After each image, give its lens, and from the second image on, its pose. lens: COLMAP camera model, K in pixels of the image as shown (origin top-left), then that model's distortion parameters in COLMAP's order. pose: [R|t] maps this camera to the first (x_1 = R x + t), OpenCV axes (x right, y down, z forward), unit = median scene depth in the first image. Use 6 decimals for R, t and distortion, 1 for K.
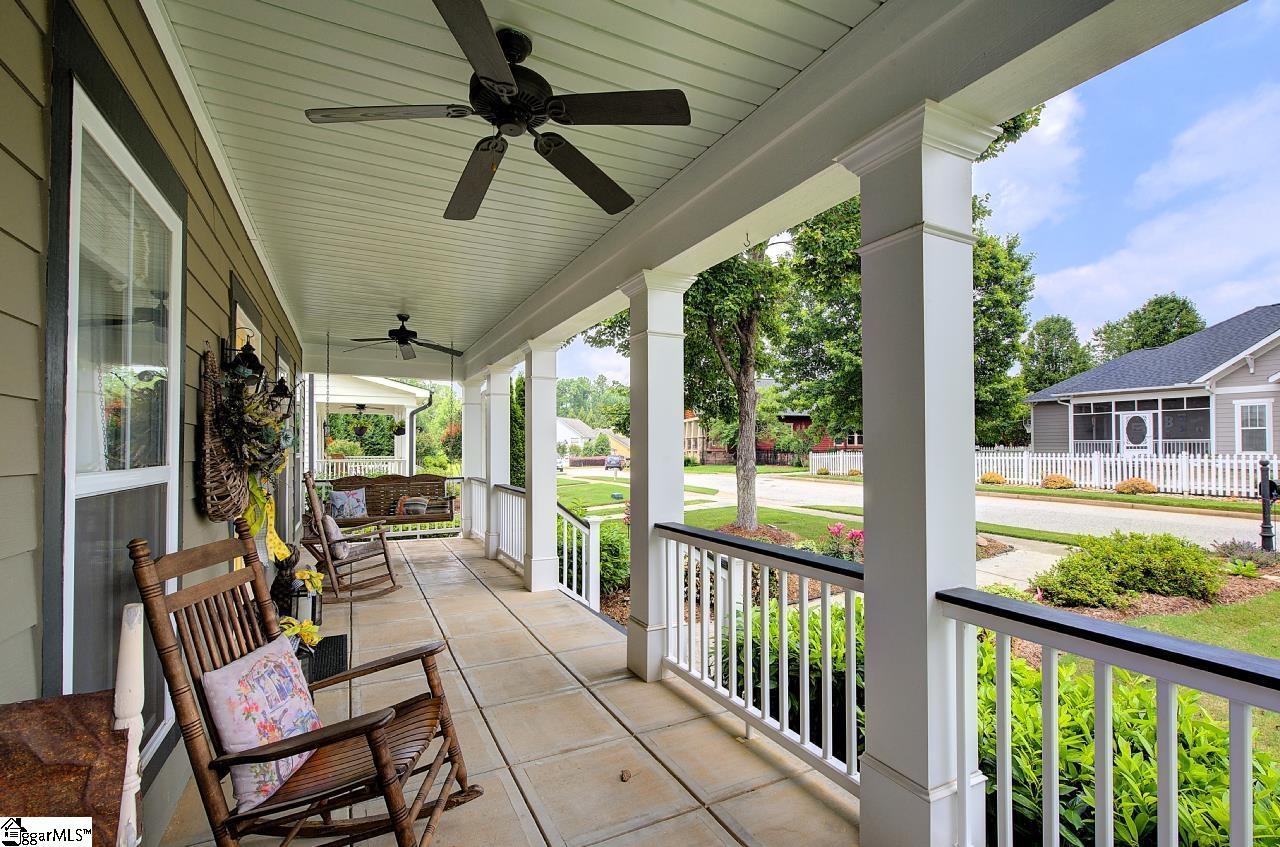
lens RADIAL K [[572.4, 0, 641.2], [0, 572.4, 433.1], [0, 0, 1]] dist [0.000834, 0.000119]
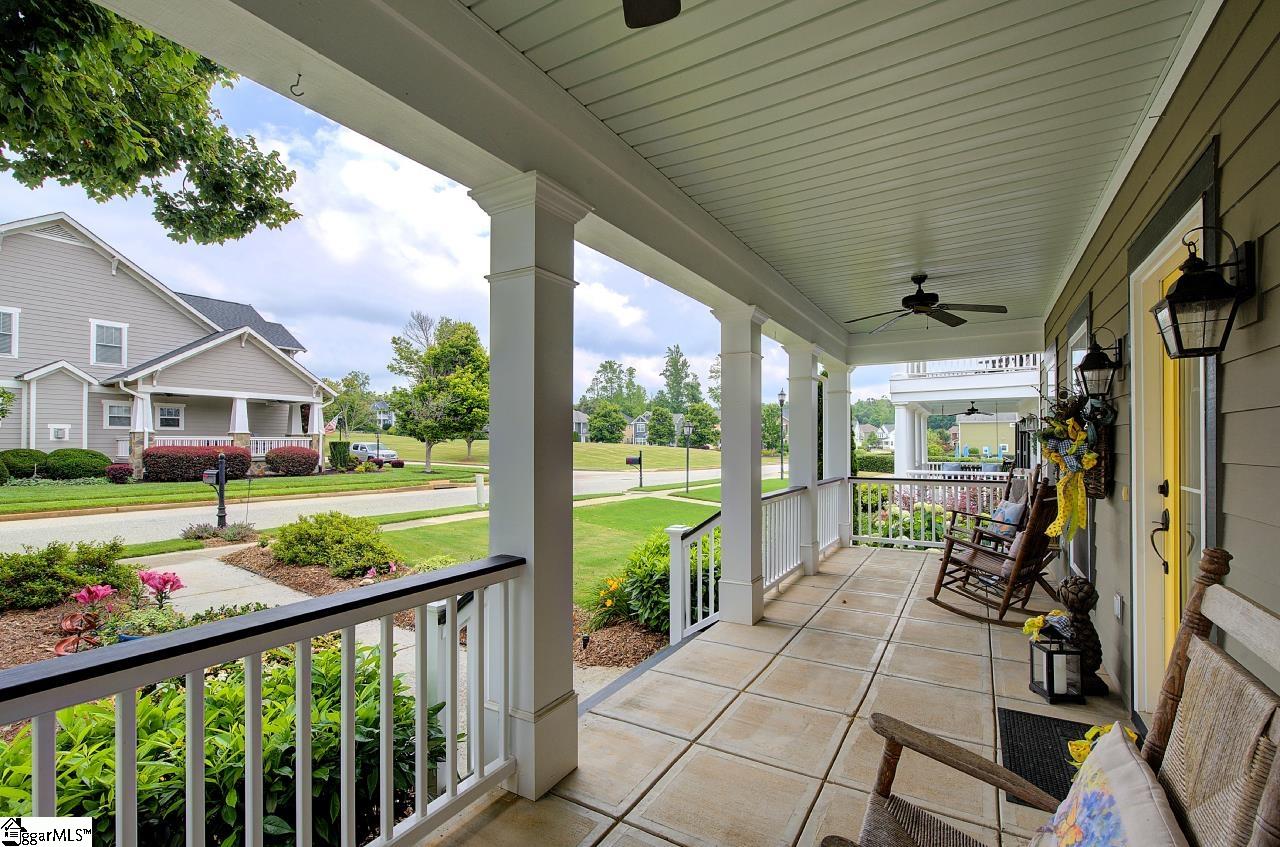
lens RADIAL K [[572.4, 0, 641.1], [0, 572.4, 430.0], [0, 0, 1]] dist [0.000834, 0.000119]
pose [[-0.529341, 0.010712, 0.848341, -0.666380], [-0.008509, 0.999803, -0.017934, 0.011027], [-0.848366, -0.016712, -0.529146, 1.317713]]
